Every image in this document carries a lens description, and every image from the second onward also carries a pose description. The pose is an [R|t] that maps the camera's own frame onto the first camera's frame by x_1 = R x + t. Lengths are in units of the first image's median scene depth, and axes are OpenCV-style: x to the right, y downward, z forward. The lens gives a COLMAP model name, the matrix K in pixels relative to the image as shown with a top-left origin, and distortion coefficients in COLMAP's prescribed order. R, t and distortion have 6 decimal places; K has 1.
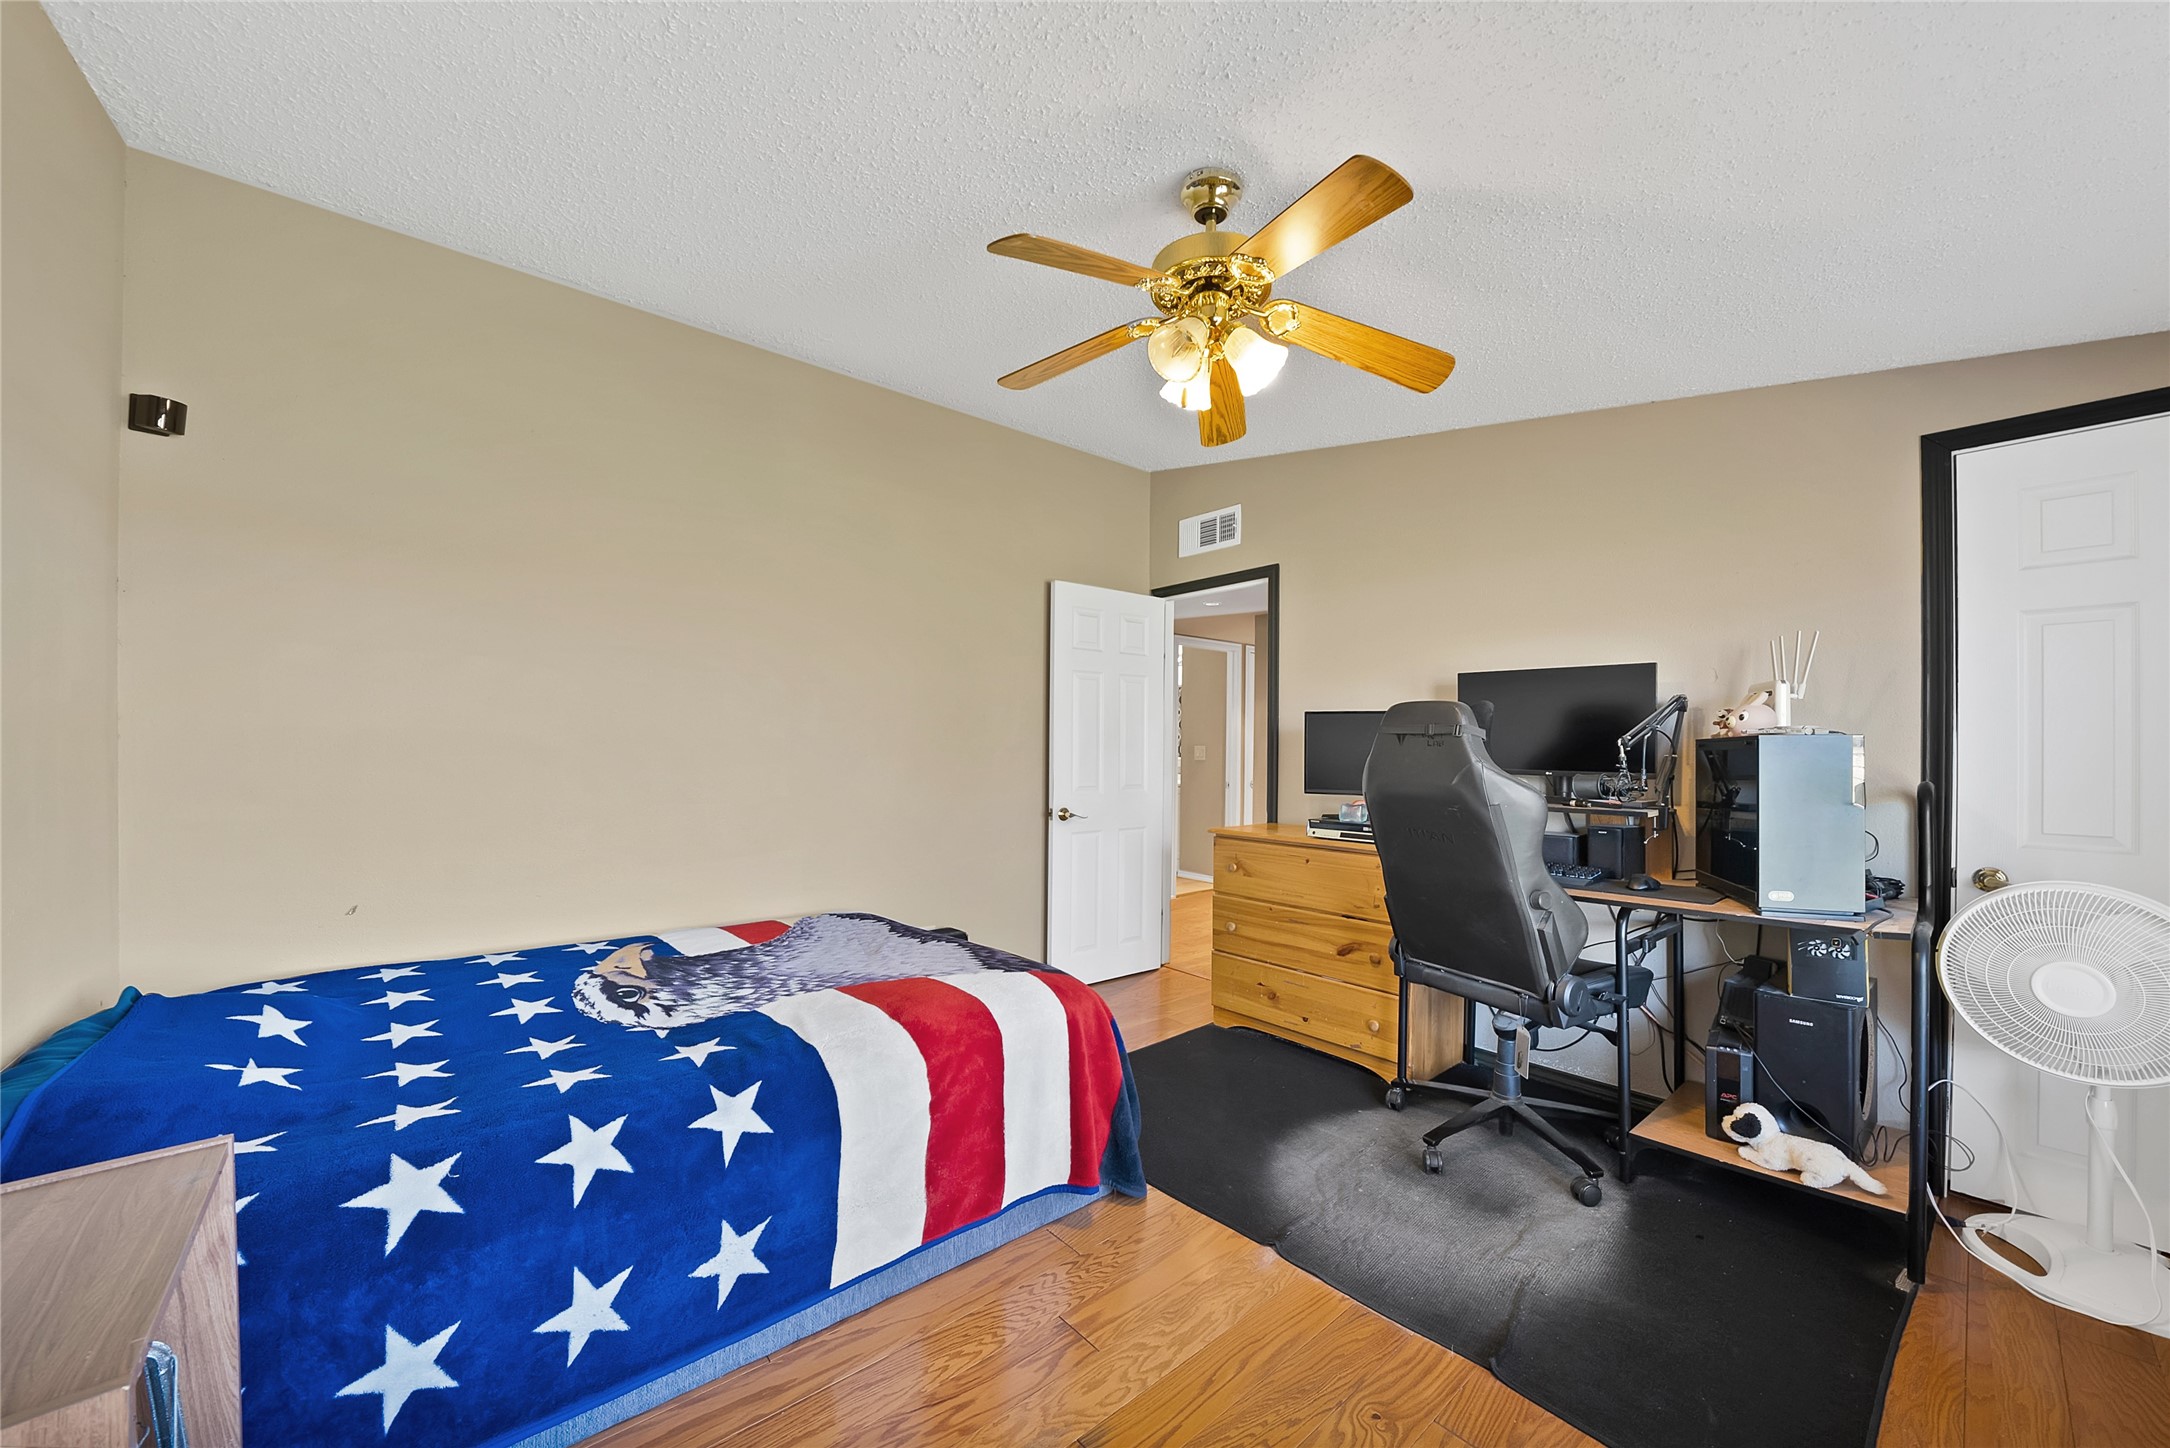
lens RADIAL K [[779.3, 0, 1085.6], [0, 779.3, 734.1], [0, 0, 1]] dist [-0.027038, 0.000582]
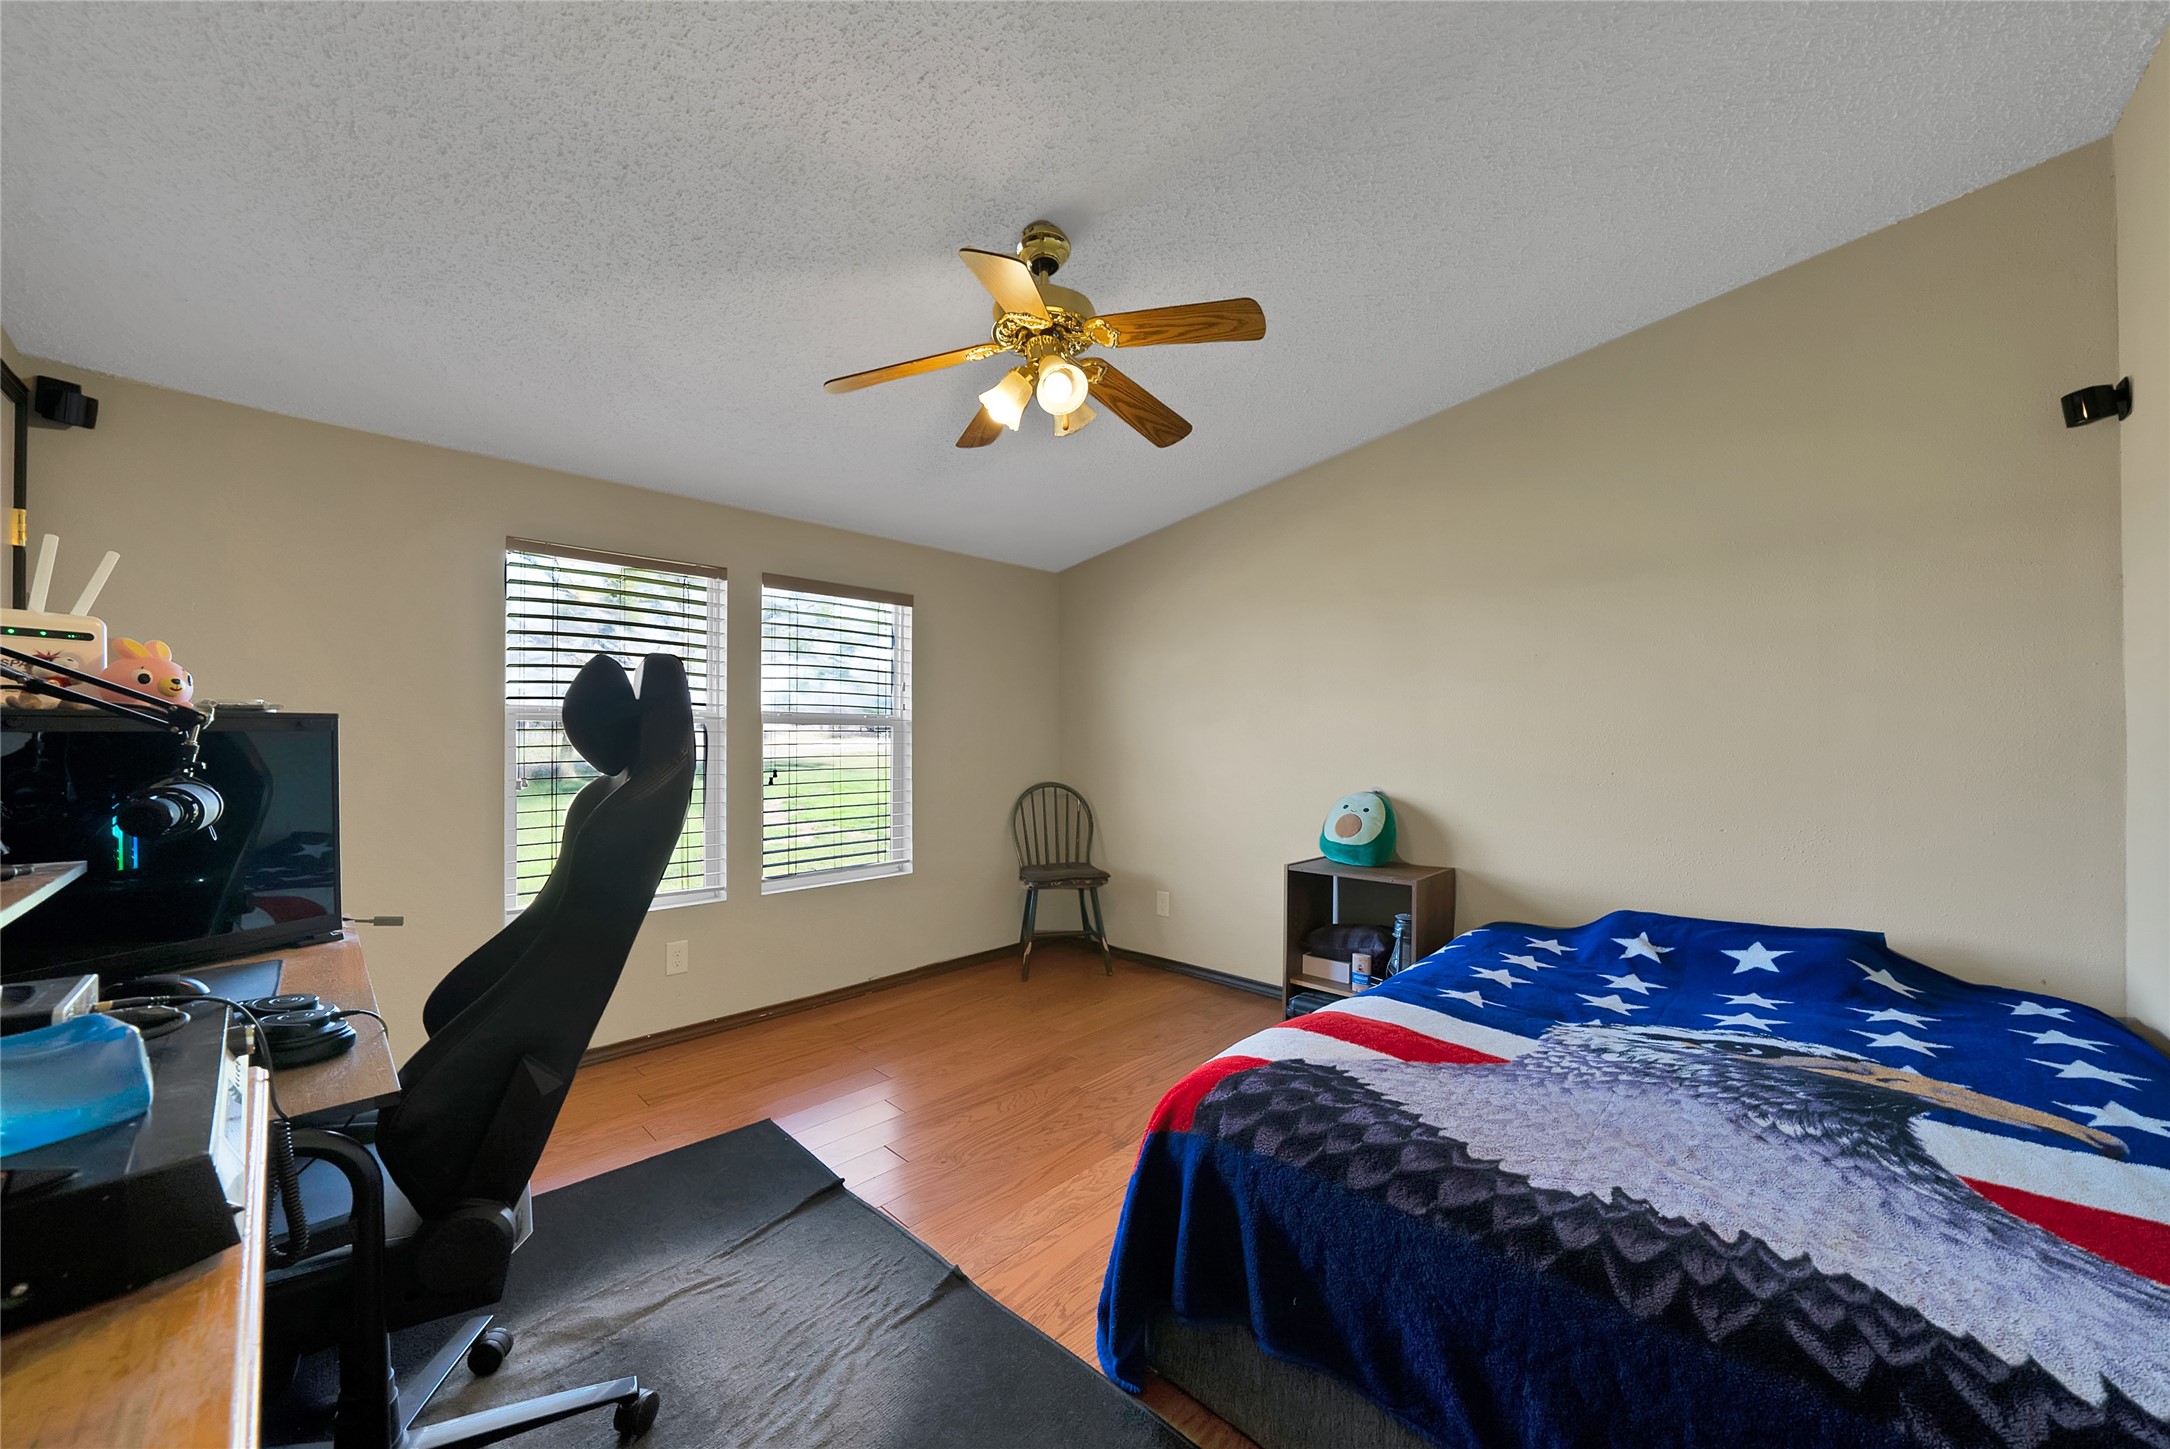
lens RADIAL K [[779.3, 0, 1085.6], [0, 779.3, 734.6], [0, 0, 1]] dist [-0.027038, 0.000582]
pose [[-0.995741, -0.011152, -0.091514, 0.161220], [-0.009503, 0.999785, -0.018443, 0.027628], [0.091700, -0.017495, -0.995633, 1.724543]]
